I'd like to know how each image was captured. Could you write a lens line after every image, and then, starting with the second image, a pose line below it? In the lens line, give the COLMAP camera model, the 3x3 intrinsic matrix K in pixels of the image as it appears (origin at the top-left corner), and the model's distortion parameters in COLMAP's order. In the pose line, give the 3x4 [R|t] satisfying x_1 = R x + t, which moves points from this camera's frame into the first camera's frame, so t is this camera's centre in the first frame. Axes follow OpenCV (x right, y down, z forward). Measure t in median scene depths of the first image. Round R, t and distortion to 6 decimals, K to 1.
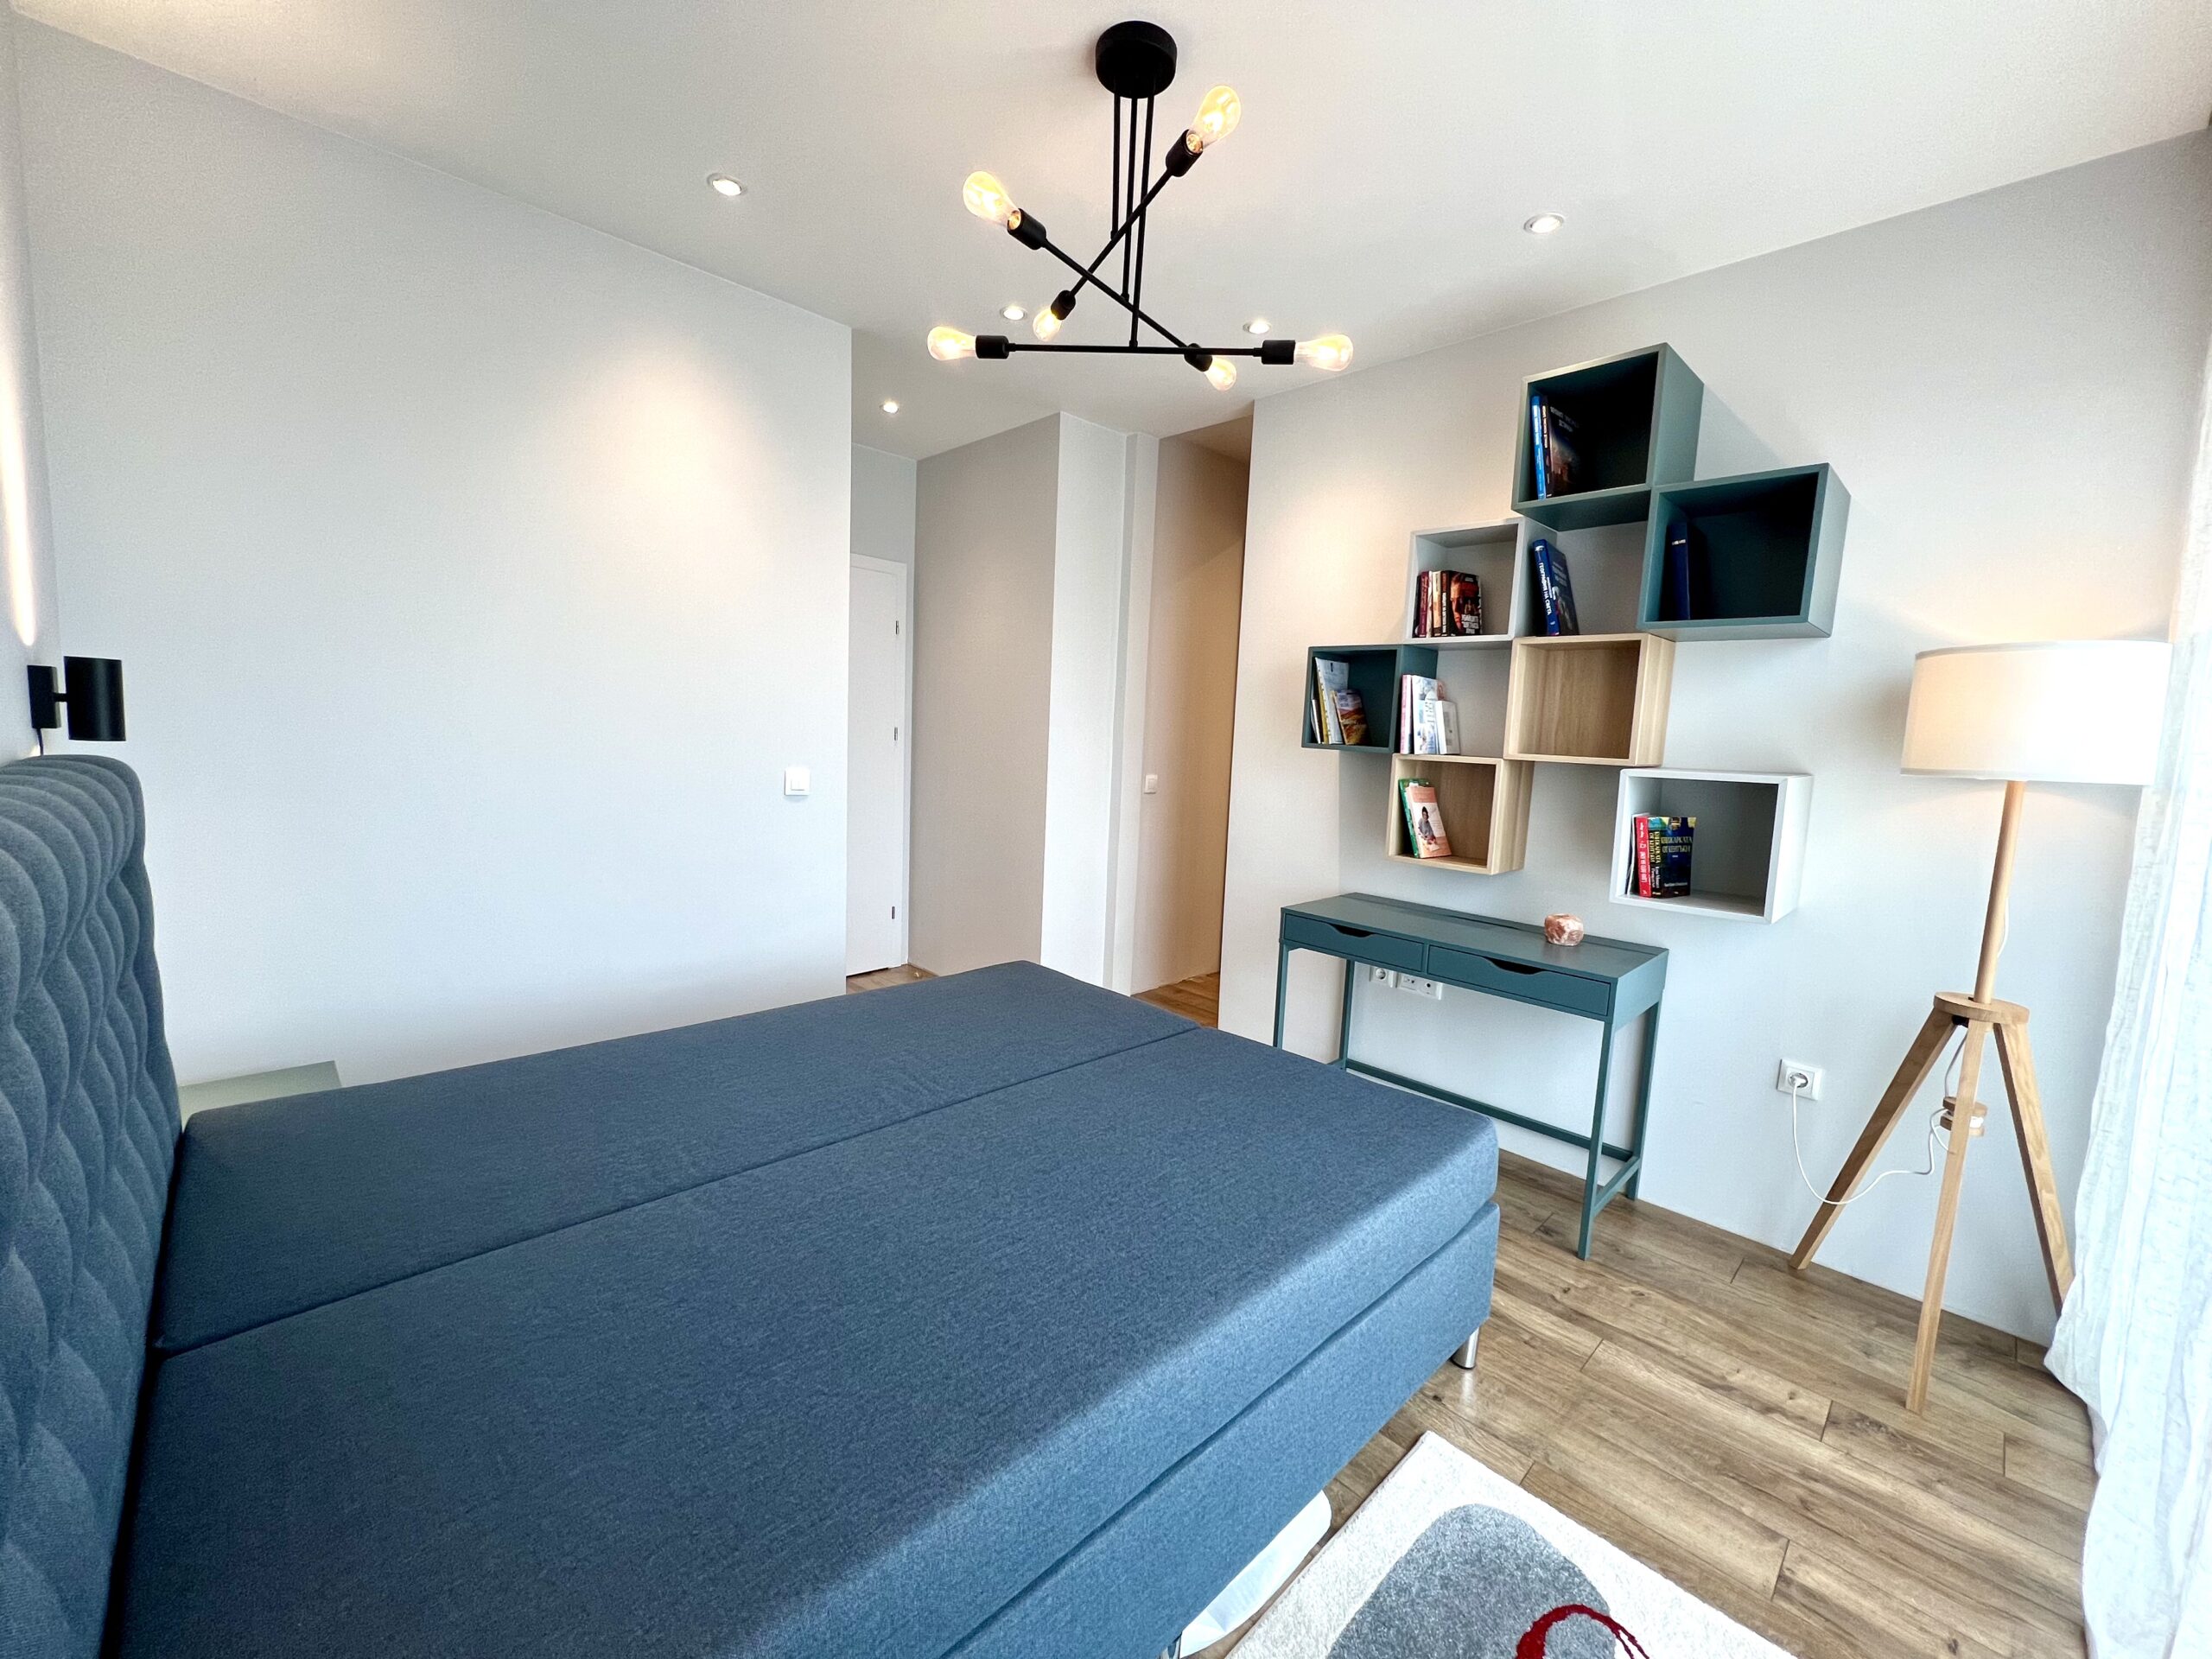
lens RADIAL K [[906.3, 0, 1110.0], [0, 906.3, 826.0], [0, 0, 1]] dist [0.001254, -0.001253]
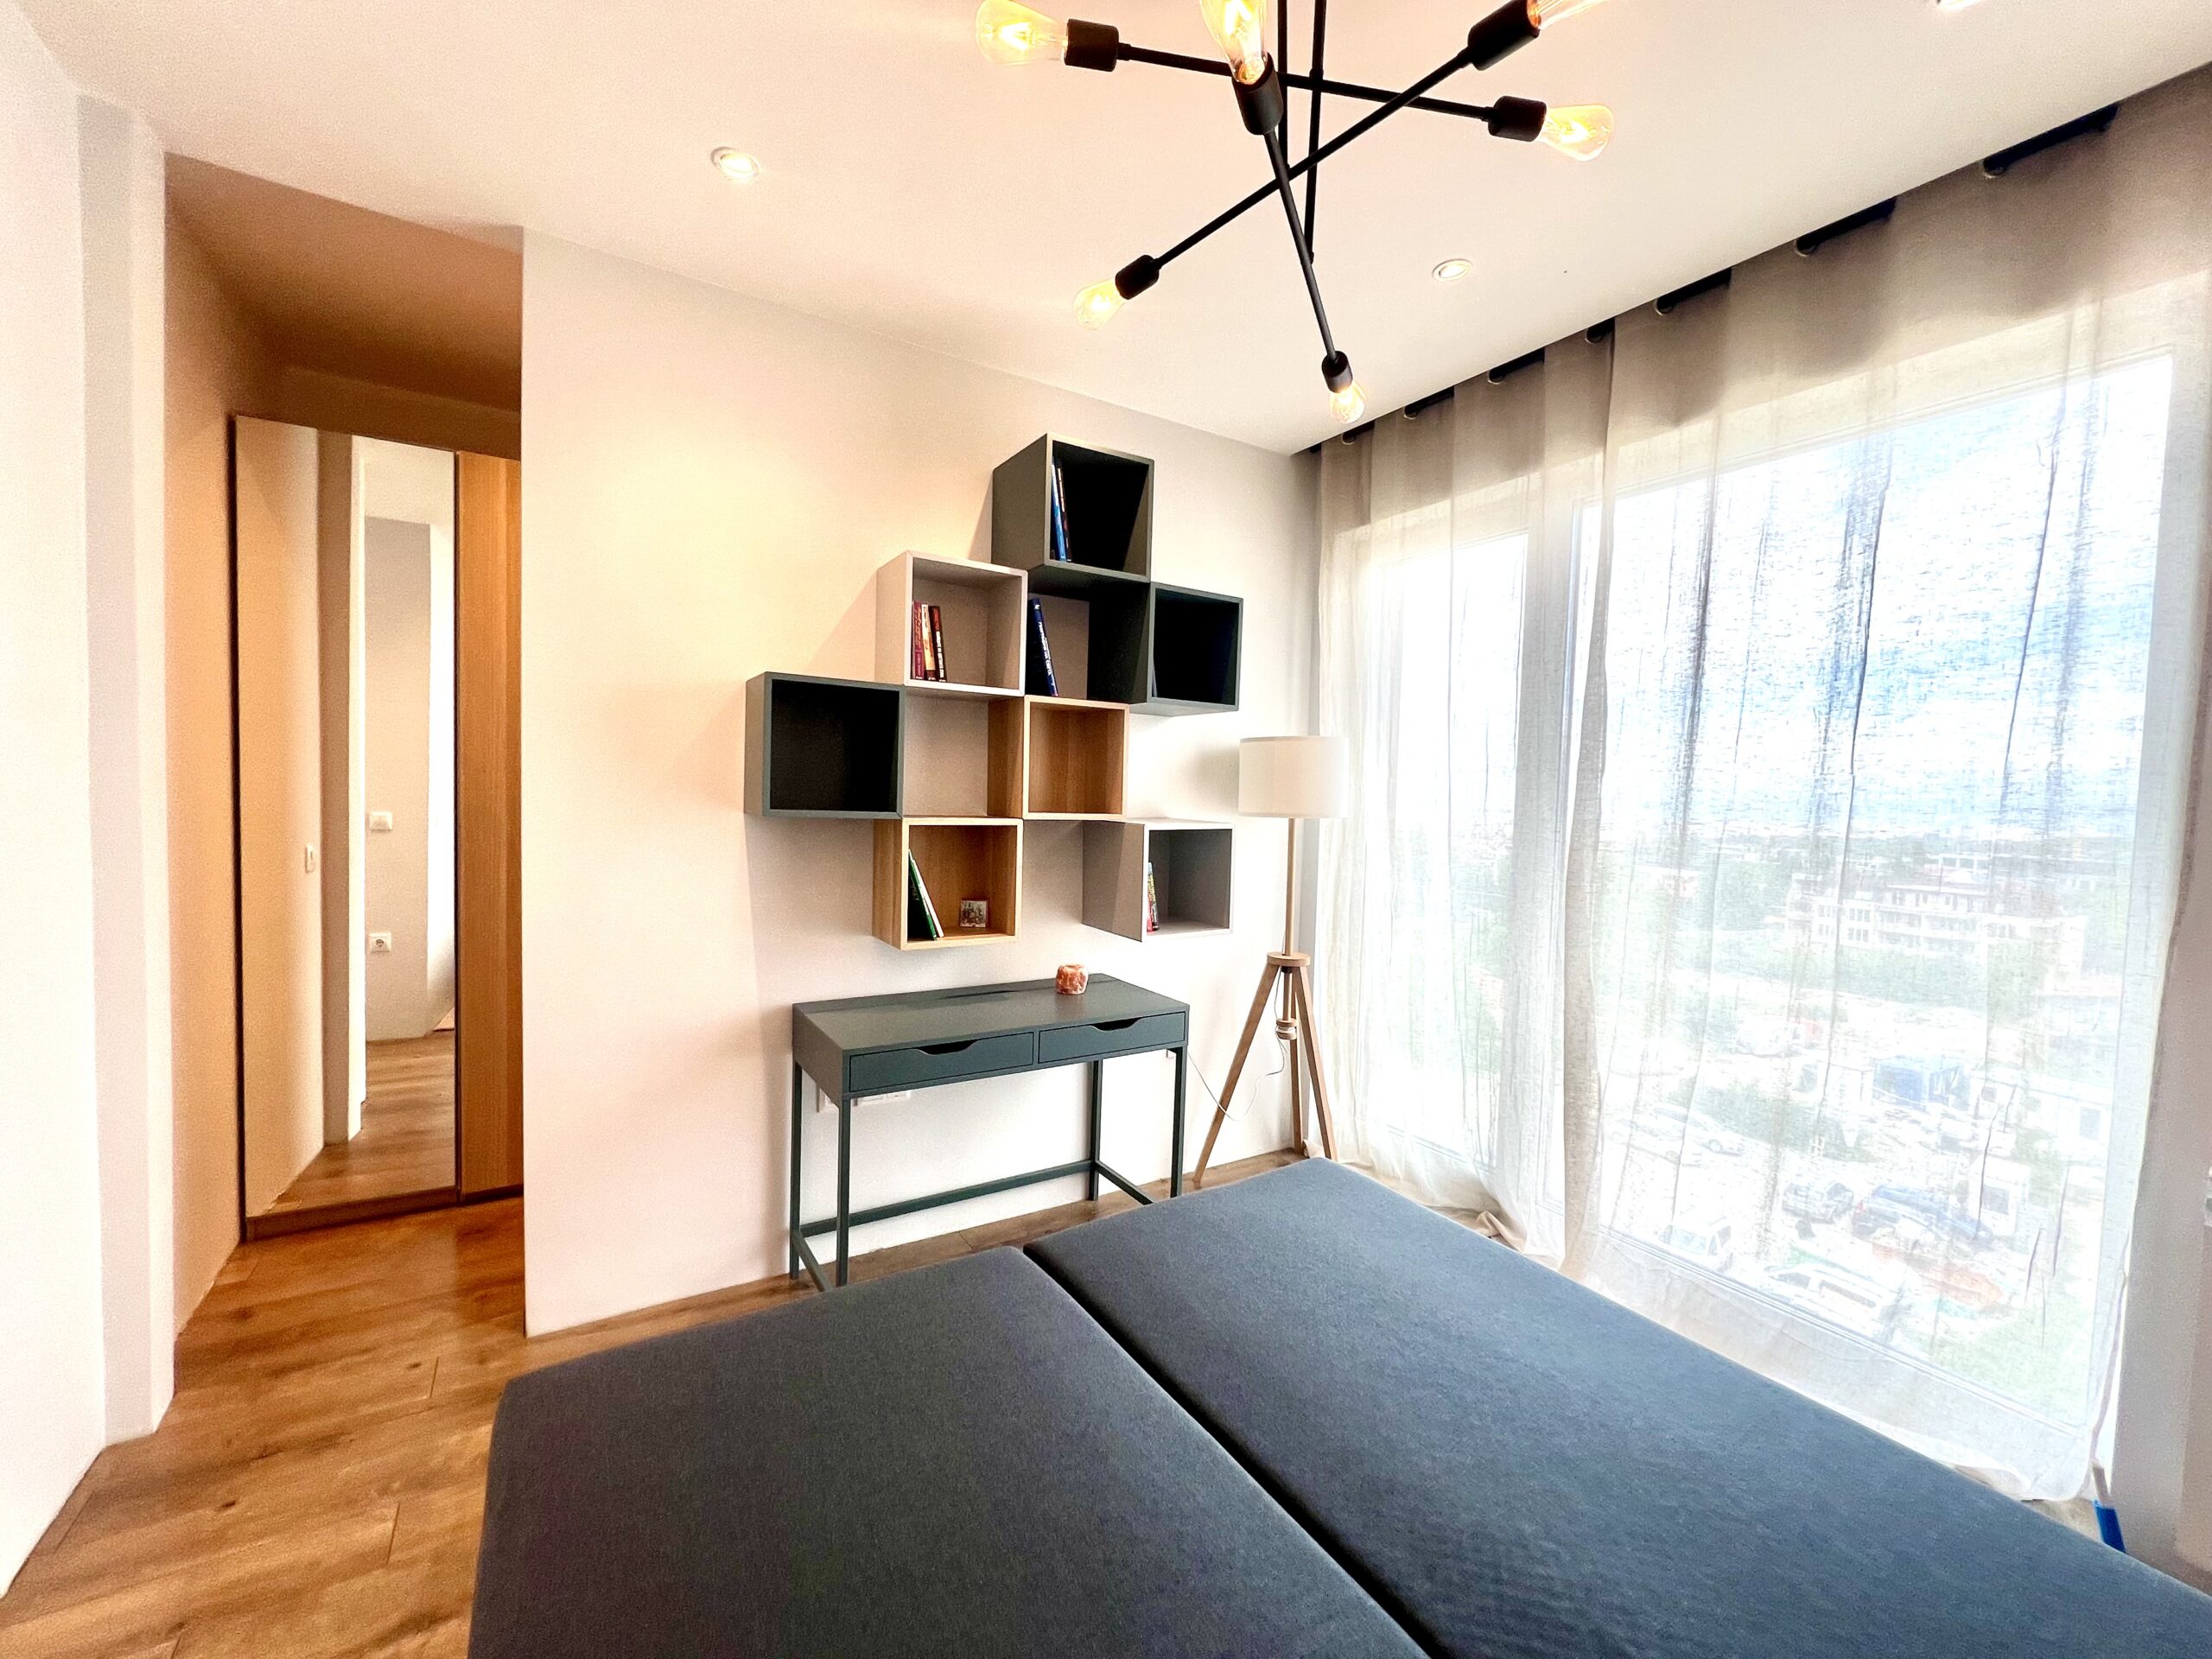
lens RADIAL K [[889.2, 0, 1104.5], [0, 889.2, 830.4], [0, 0, 1]] dist [-0.003085, 0.000211]
pose [[0.207966, -0.076672, 0.975126, -0.473925], [0.092995, 0.993957, 0.058320, -0.109784], [-0.973705, 0.078553, 0.213839, 0.720651]]
